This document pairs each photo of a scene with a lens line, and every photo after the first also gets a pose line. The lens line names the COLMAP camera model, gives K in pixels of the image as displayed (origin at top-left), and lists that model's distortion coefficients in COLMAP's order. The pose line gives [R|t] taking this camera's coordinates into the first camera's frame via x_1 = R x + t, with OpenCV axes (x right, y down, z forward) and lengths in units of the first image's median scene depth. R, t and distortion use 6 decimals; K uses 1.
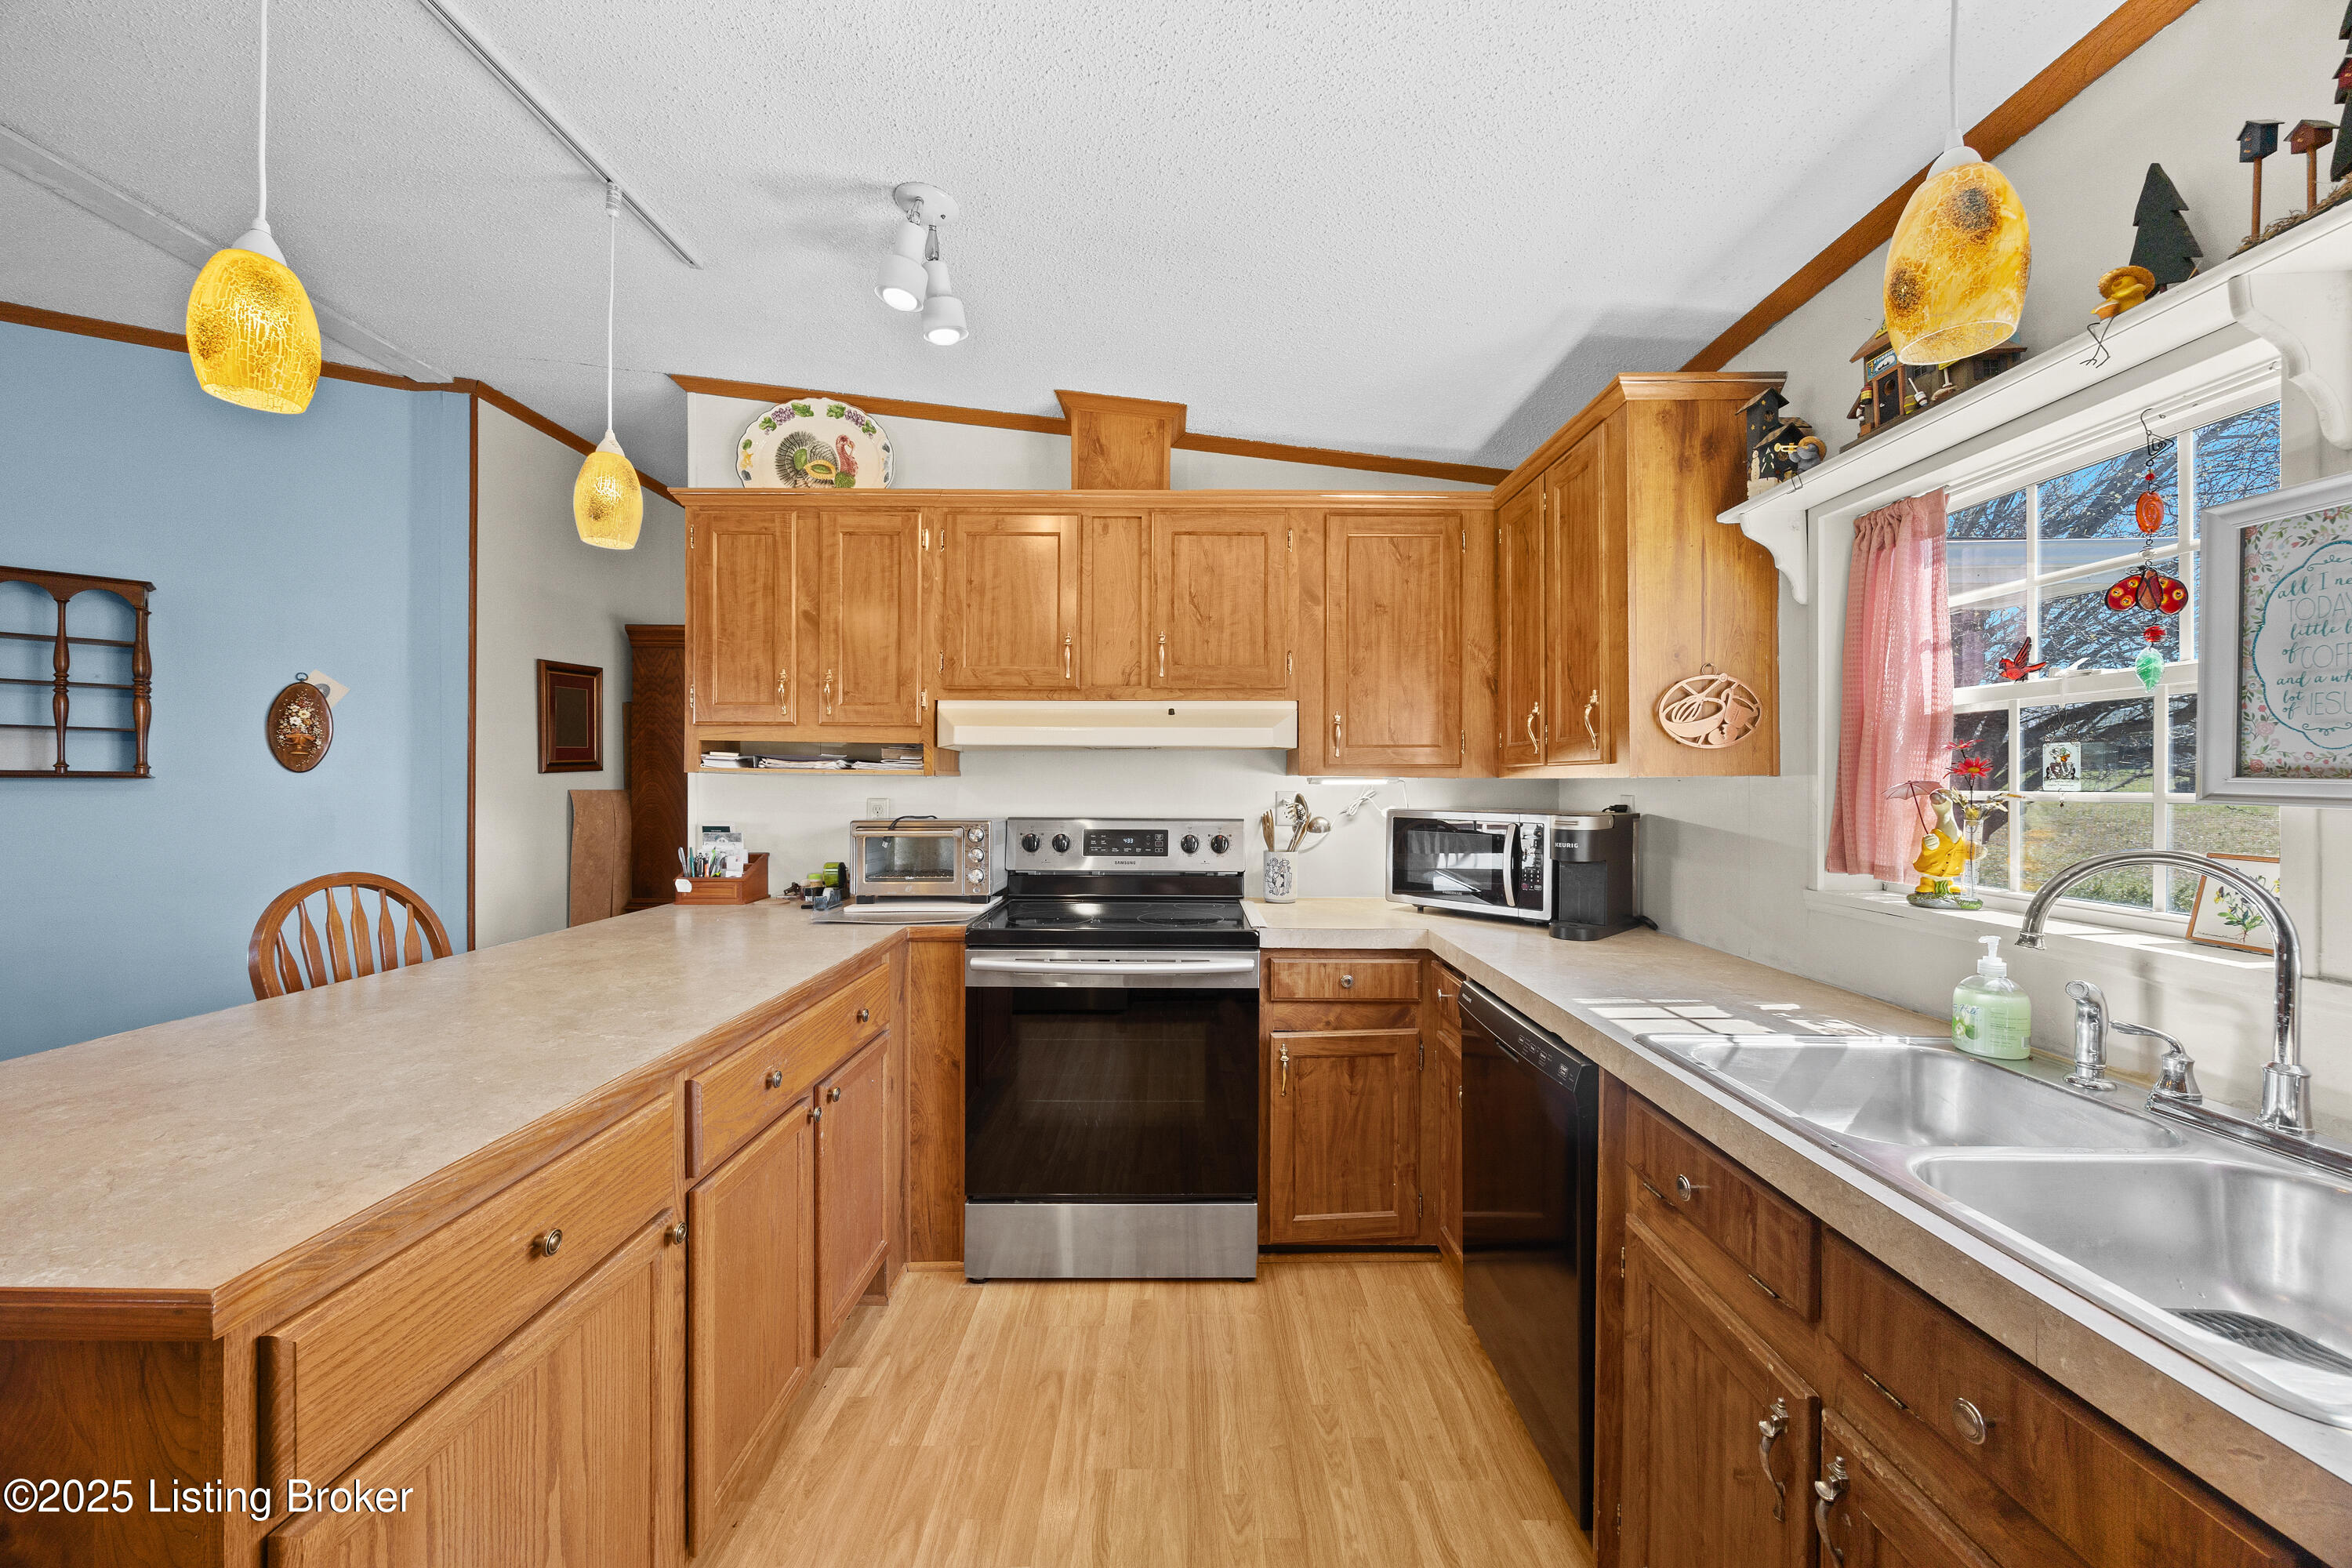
lens RADIAL K [[896.8, 0, 1181.0], [0, 896.8, 786.7], [0, 0, 1]] dist [-0.003894, 0.001223]
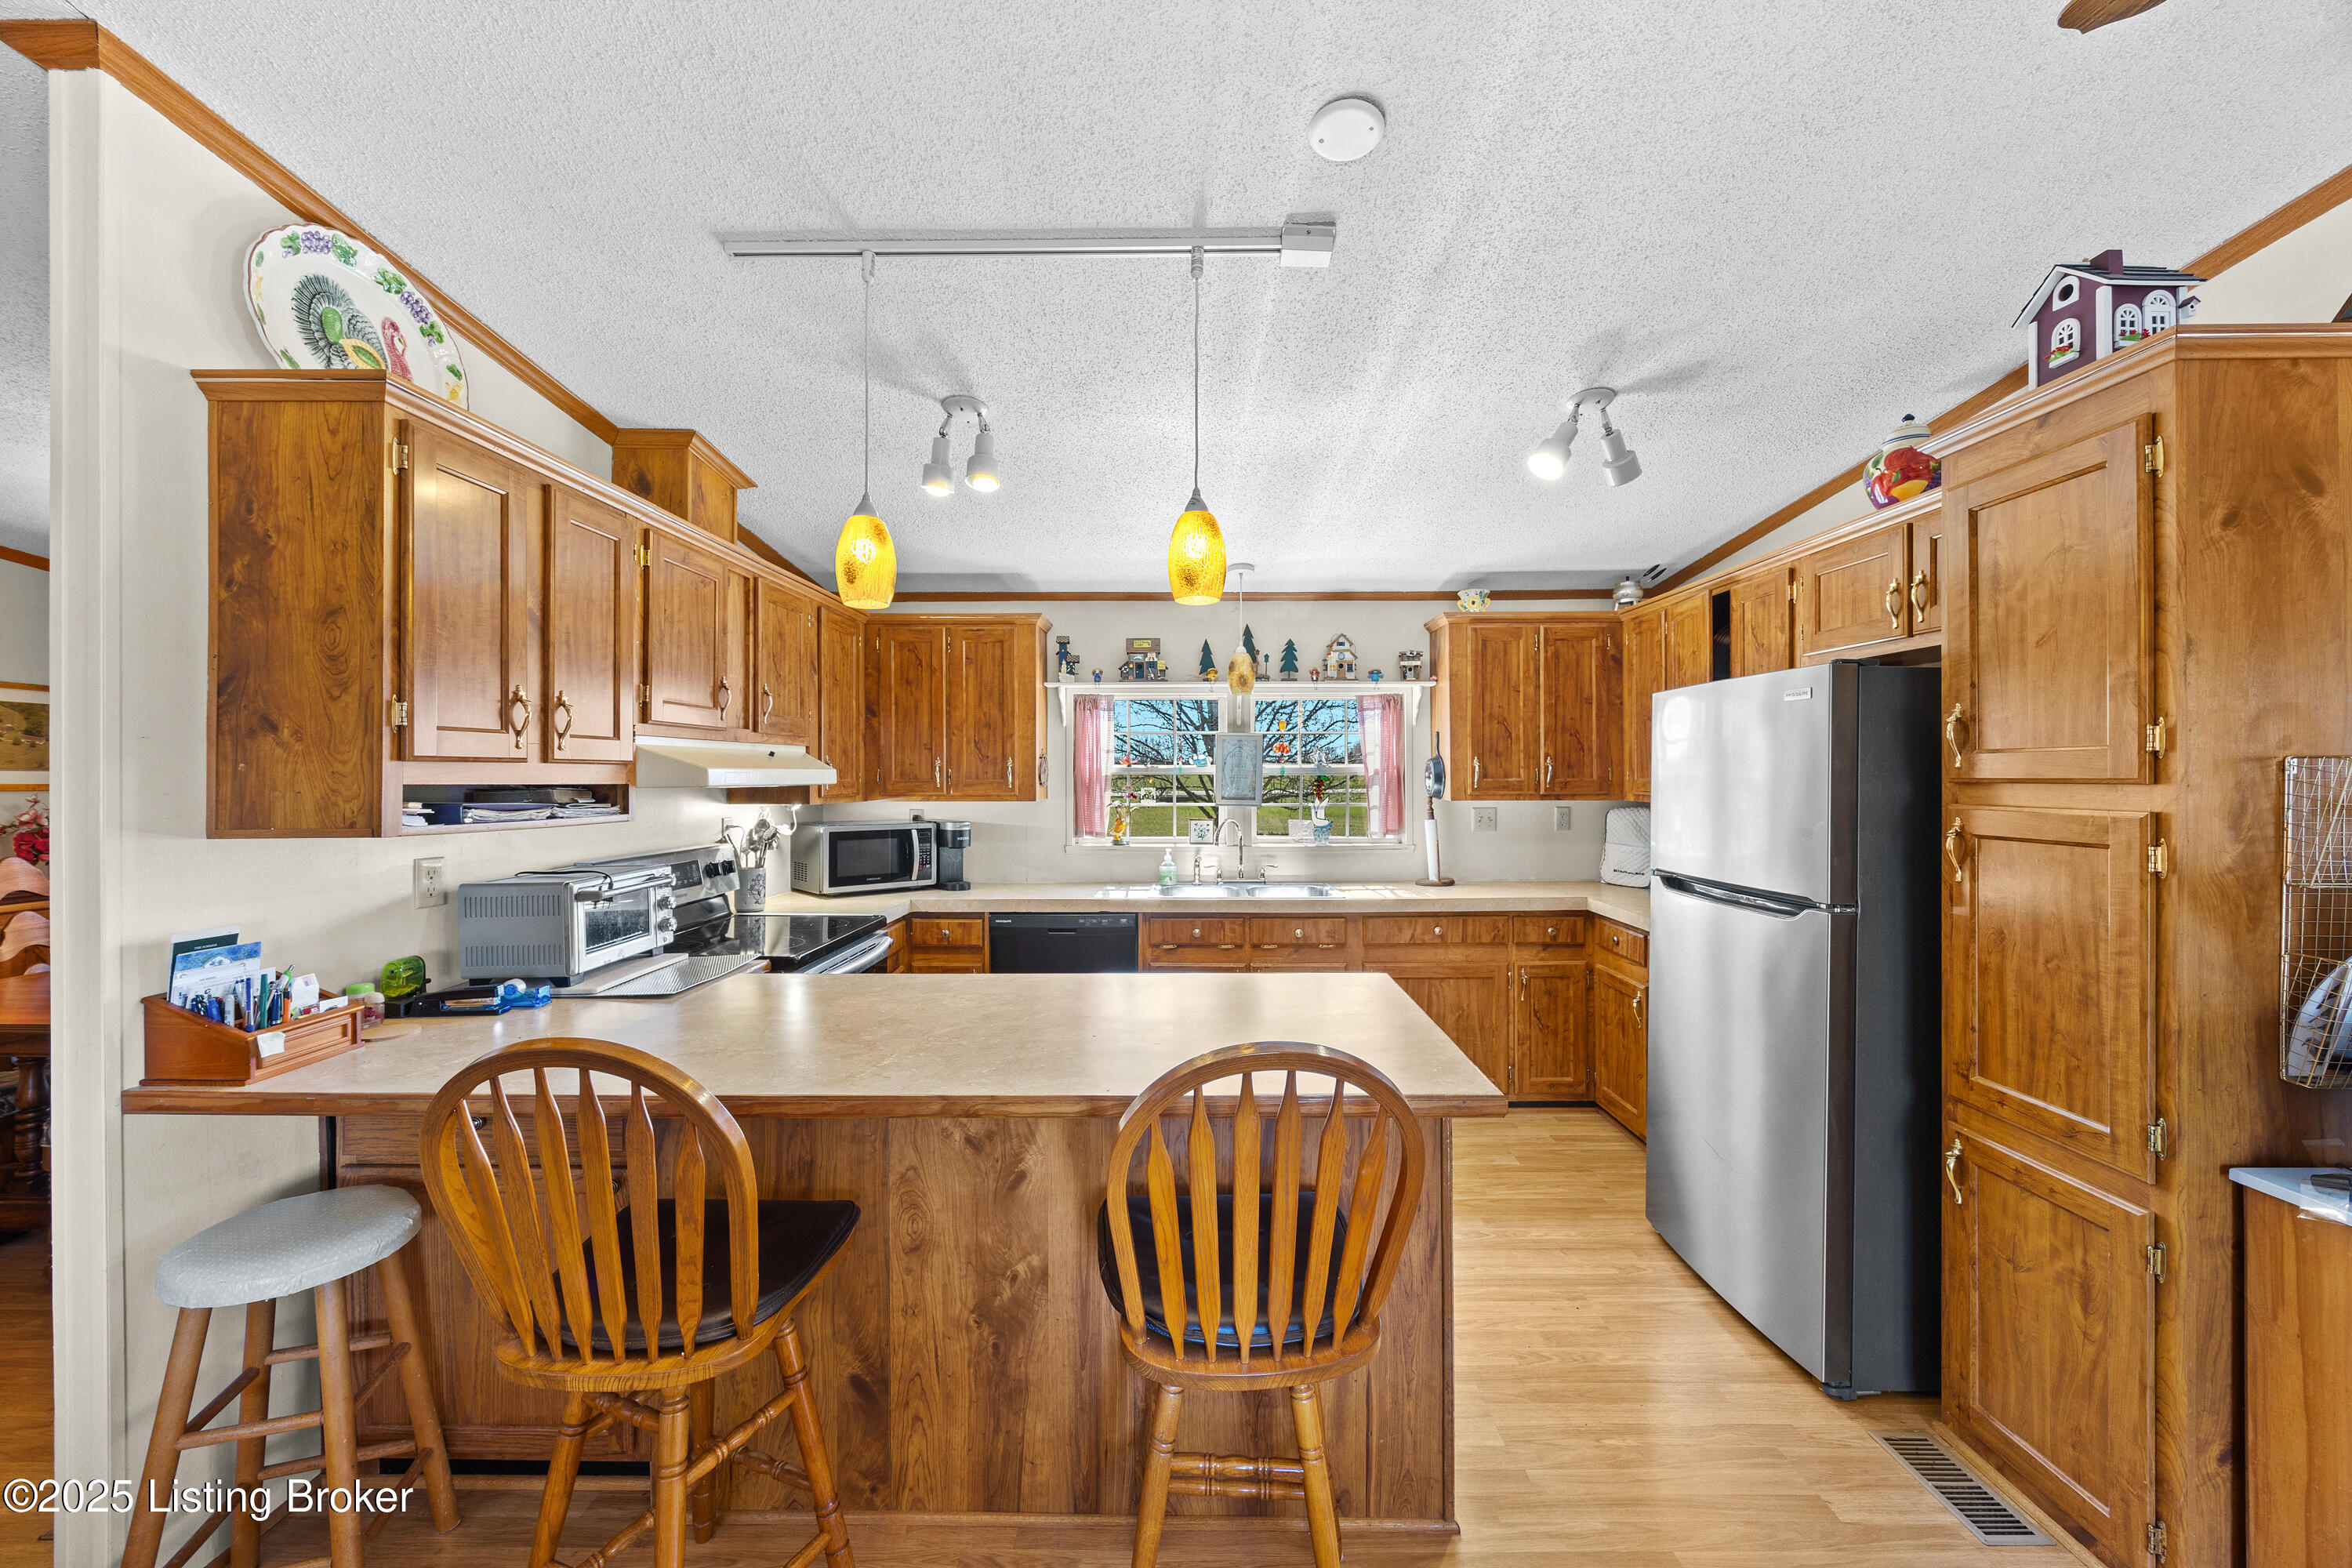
lens RADIAL K [[896.8, 0, 1178.0], [0, 896.8, 767.8], [0, 0, 1]] dist [-0.003894, 0.001223]
pose [[0.009694, -0.003317, 0.999948, -1.050115], [-0.000904, 0.999994, 0.003326, -0.060940], [-0.999953, -0.000936, 0.009691, 0.409940]]
